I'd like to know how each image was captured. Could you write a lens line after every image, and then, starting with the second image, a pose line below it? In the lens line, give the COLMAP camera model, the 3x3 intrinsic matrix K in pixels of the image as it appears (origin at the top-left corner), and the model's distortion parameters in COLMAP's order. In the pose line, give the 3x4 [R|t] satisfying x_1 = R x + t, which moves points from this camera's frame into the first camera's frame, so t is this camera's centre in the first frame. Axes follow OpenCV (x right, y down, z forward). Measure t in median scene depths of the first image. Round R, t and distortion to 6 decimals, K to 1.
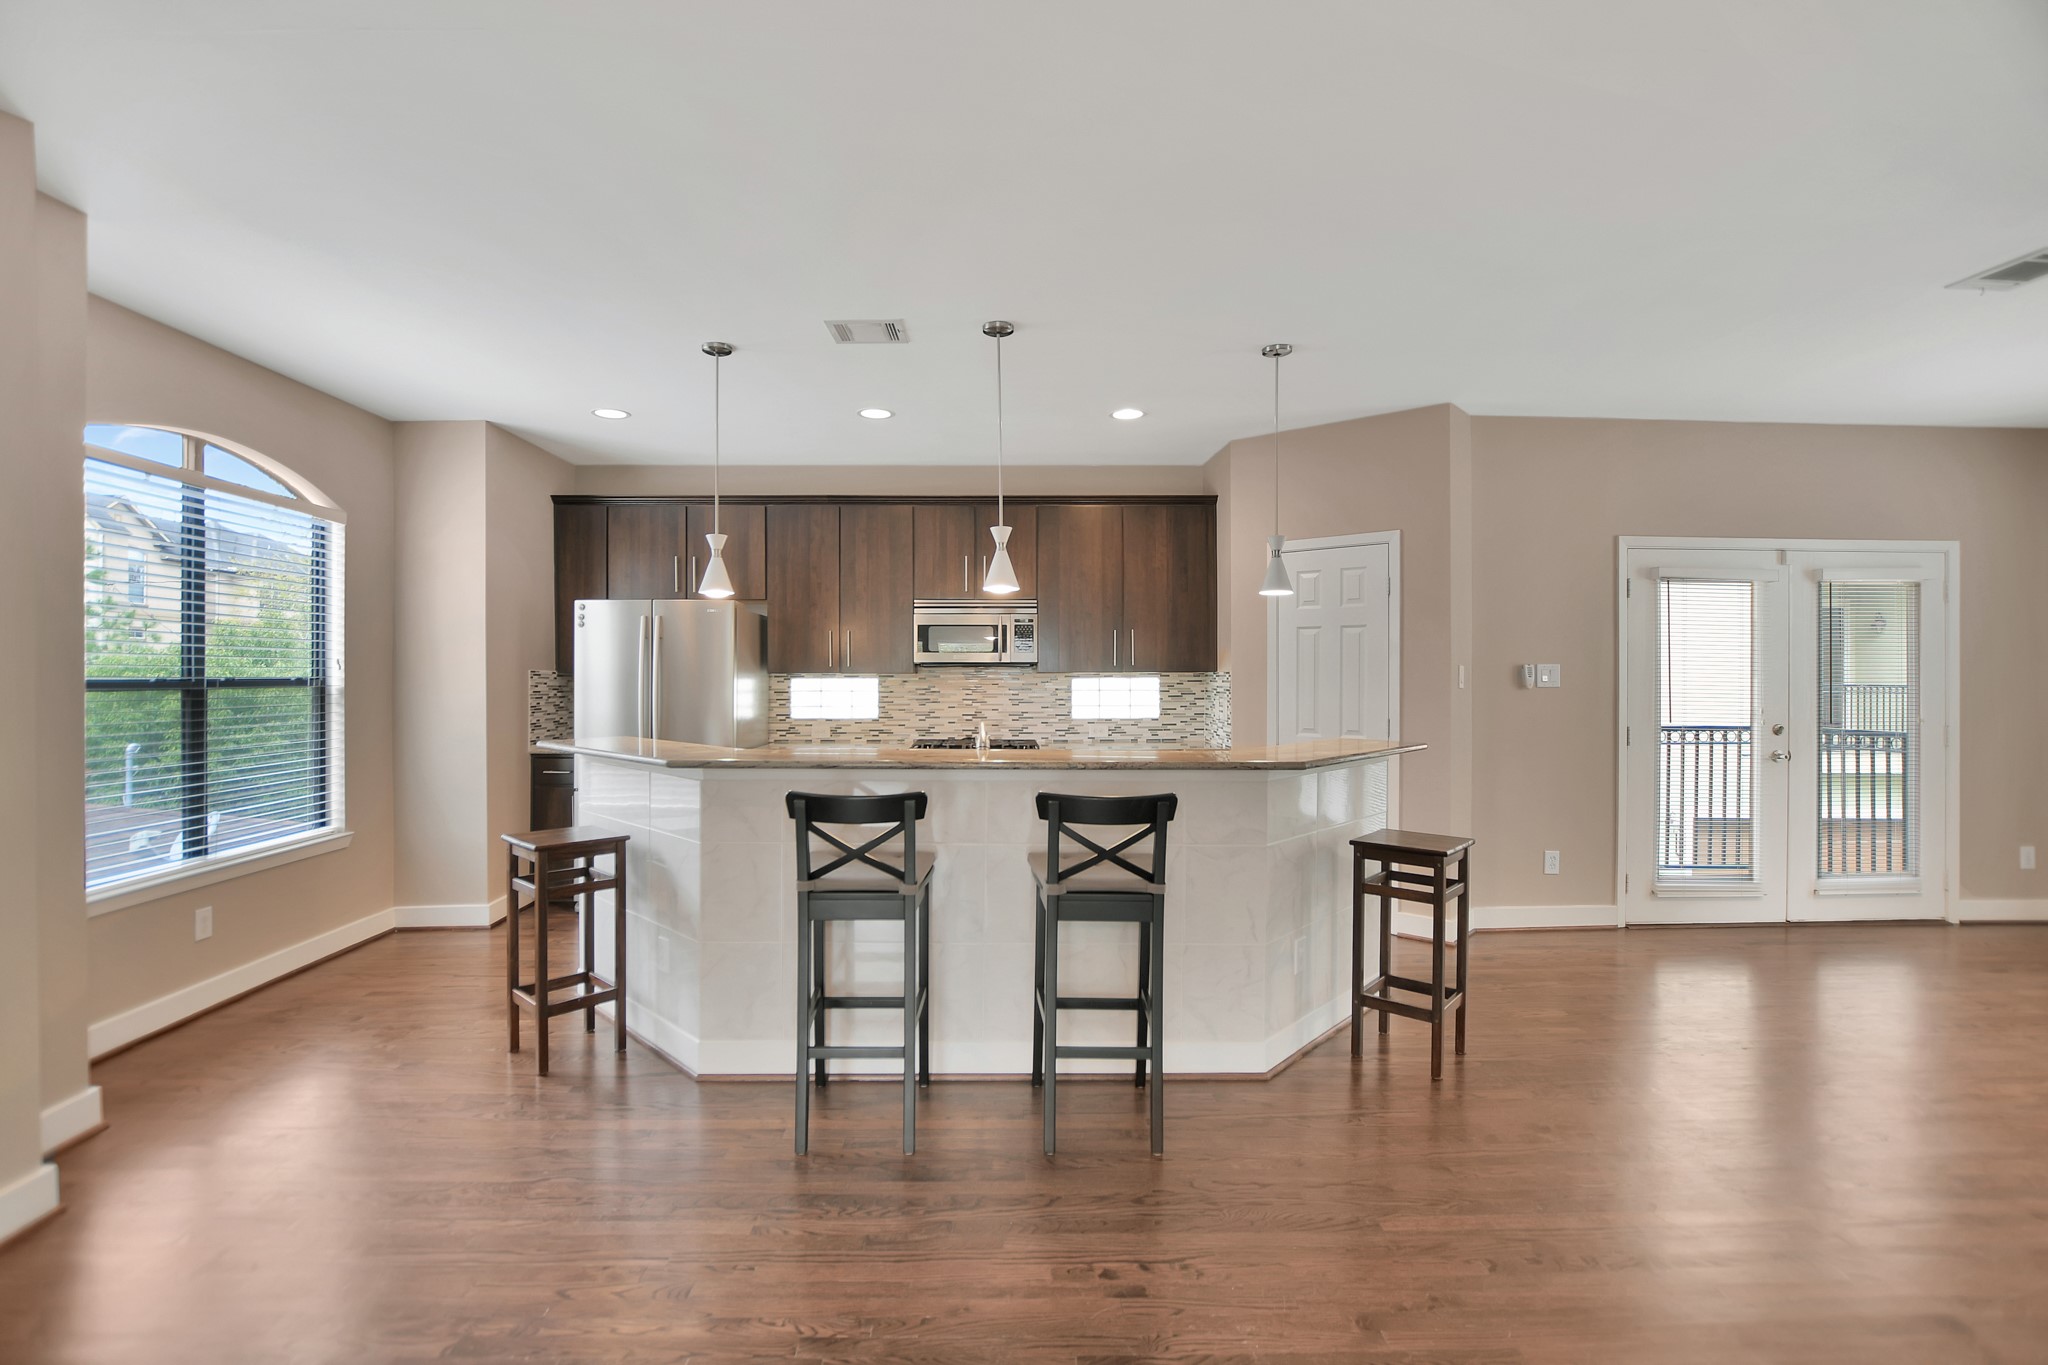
lens RADIAL K [[917.1, 0, 1008.4], [0, 917.1, 677.2], [0, 0, 1]] dist [-0.014572, -0.002014]
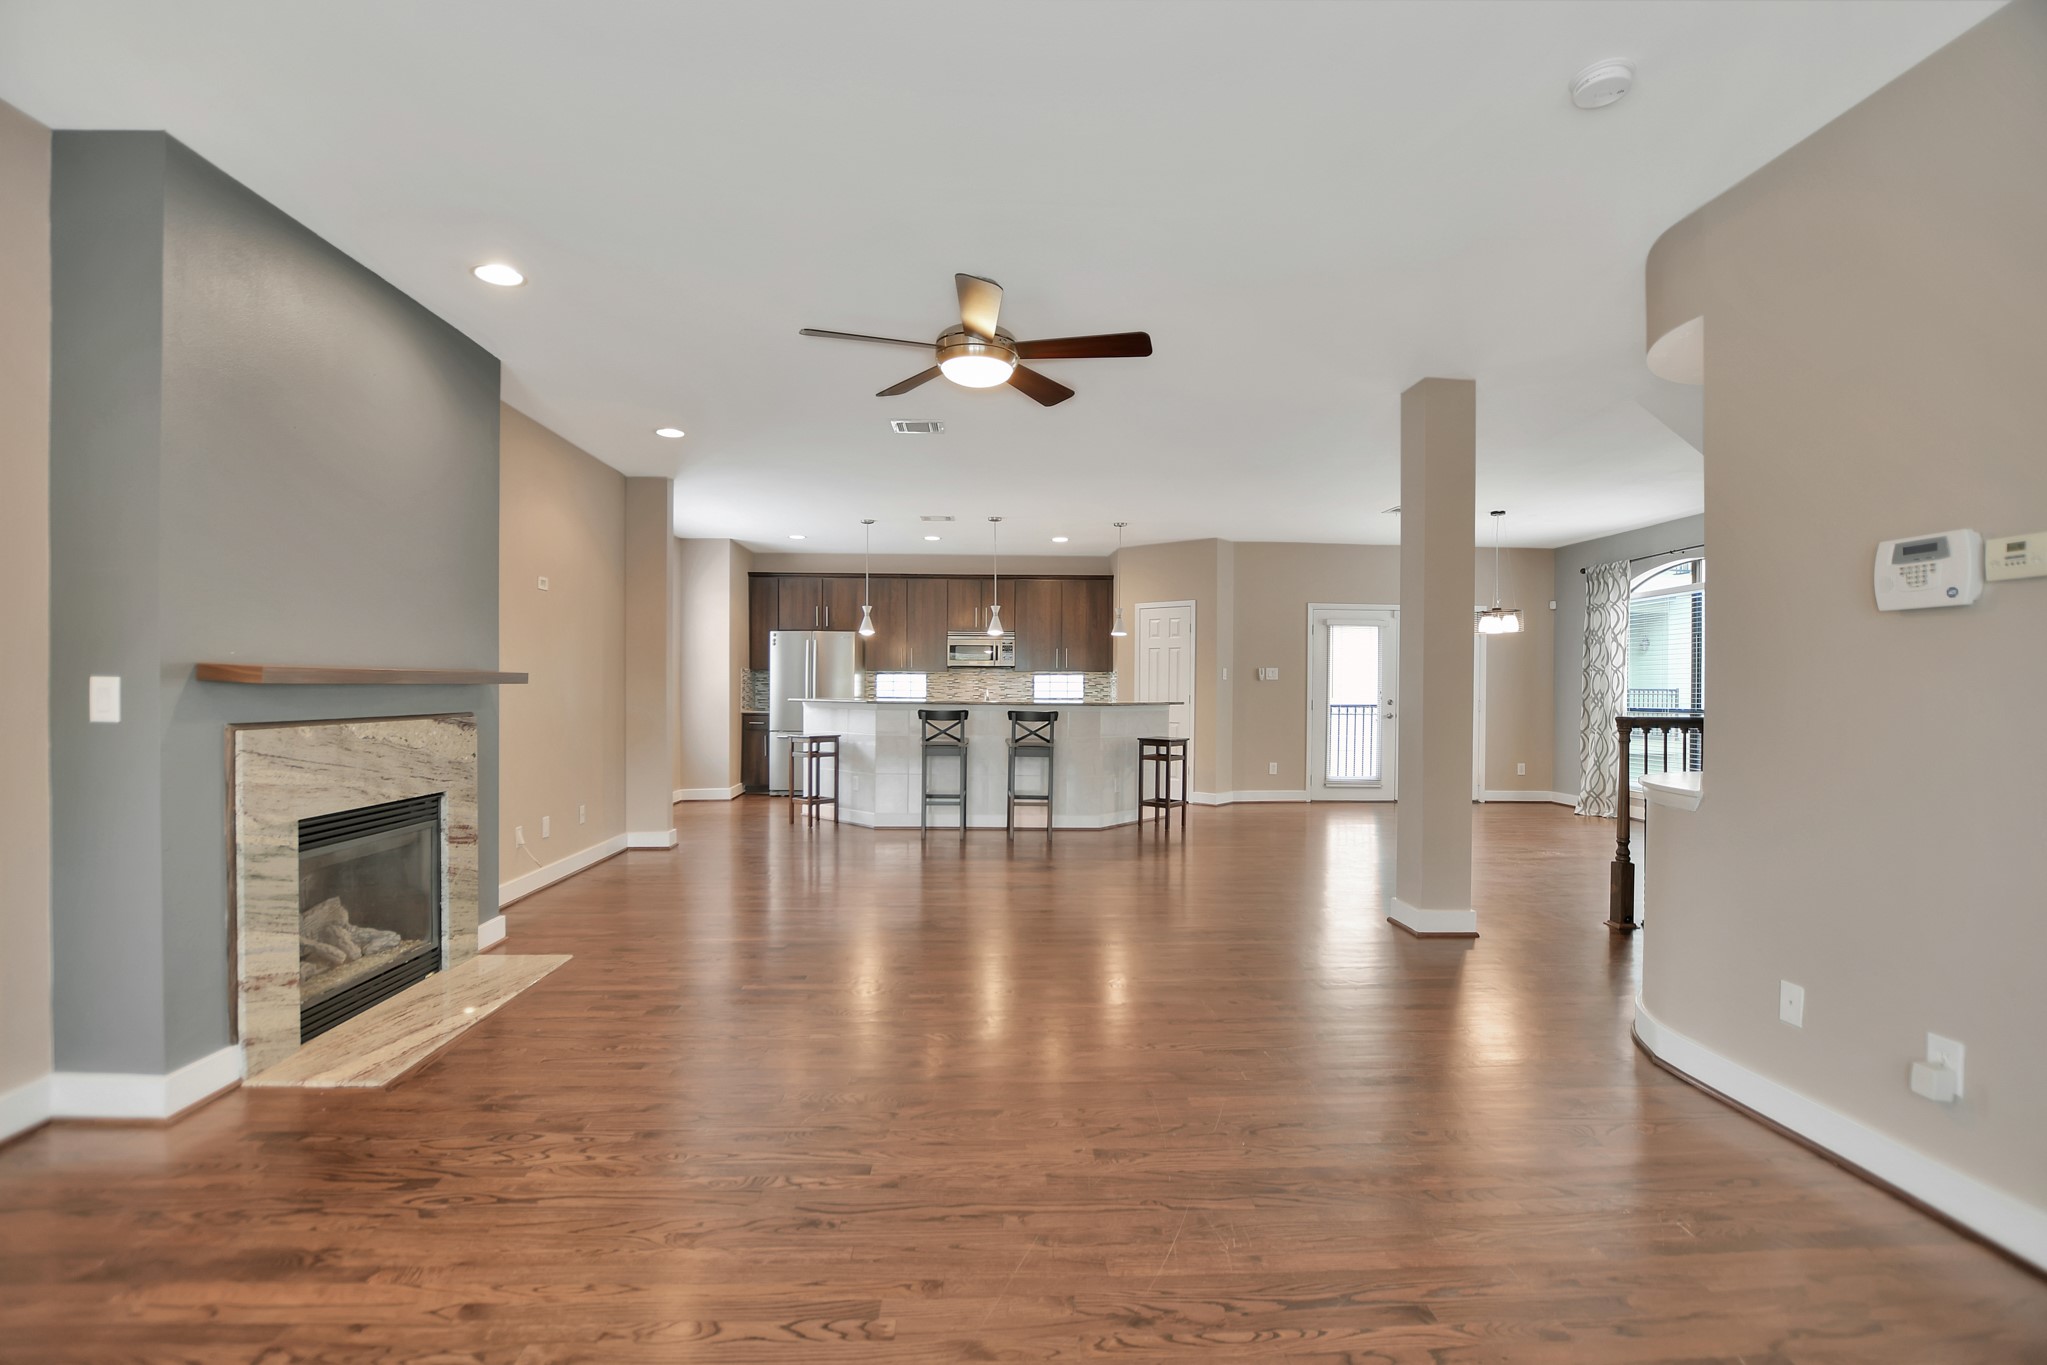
lens RADIAL K [[916.7, 0, 1022.7], [0, 916.7, 689.6], [0, 0, 1]] dist [-0.014572, -0.002014]
pose [[0.999665, 0.006559, 0.025027, 0.002718], [-0.006683, 0.999966, 0.004890, 0.025580], [-0.024994, -0.005055, 0.999675, -0.957052]]
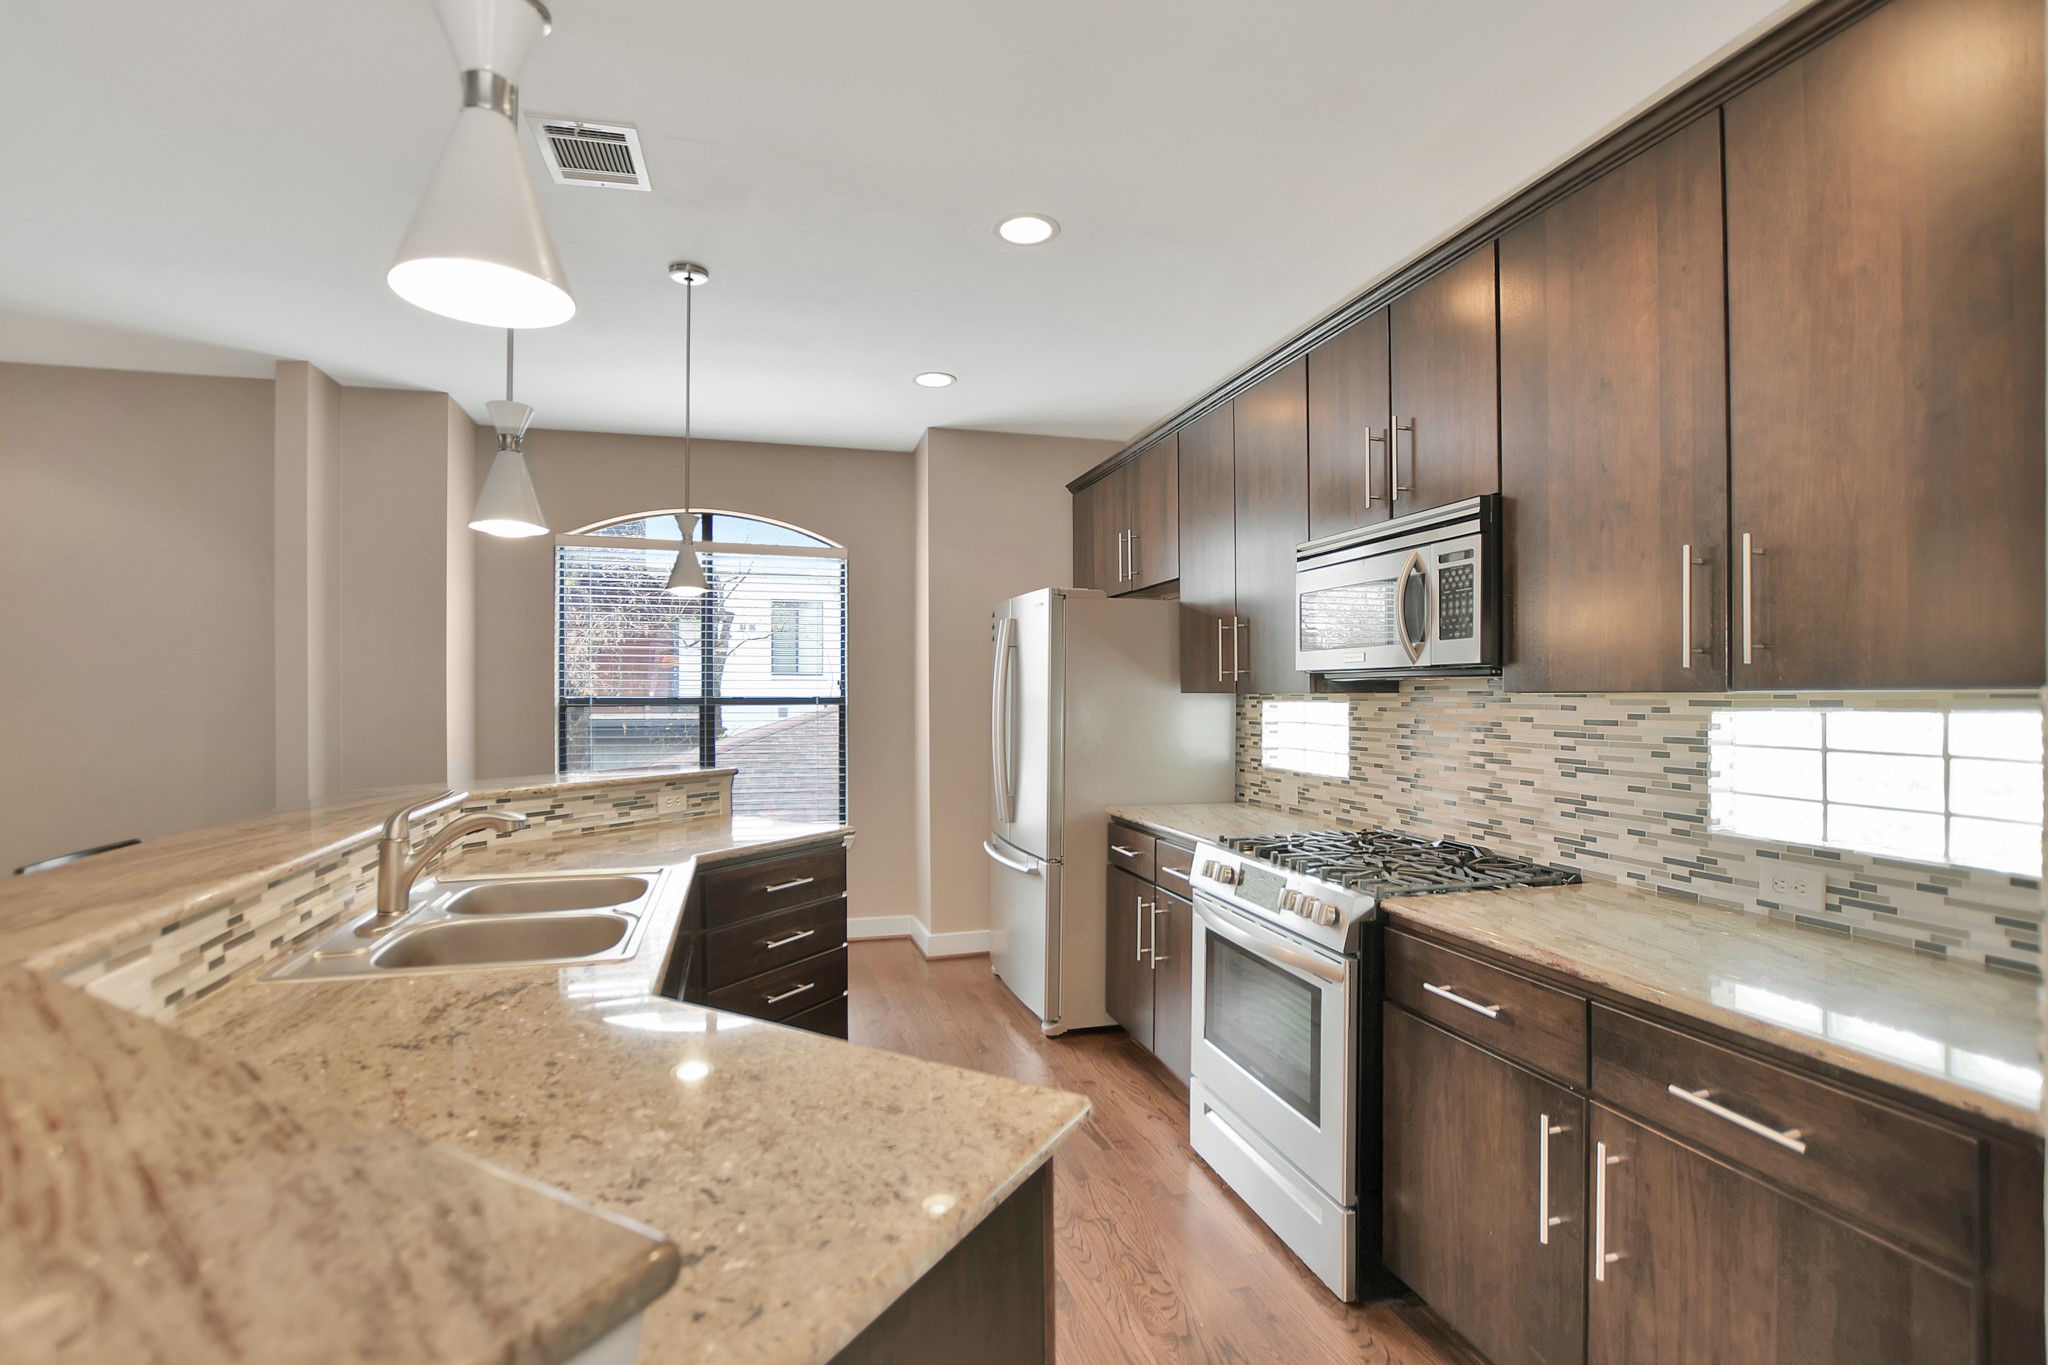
lens RADIAL K [[917.1, 0, 1021.7], [0, 917.1, 697.1], [0, 0, 1]] dist [-0.014572, -0.002014]
pose [[0.256801, 0.005082, -0.966451, 0.394622], [-0.002503, 0.999986, 0.004593, -0.004512], [0.966461, 0.001239, 0.256810, 0.847173]]
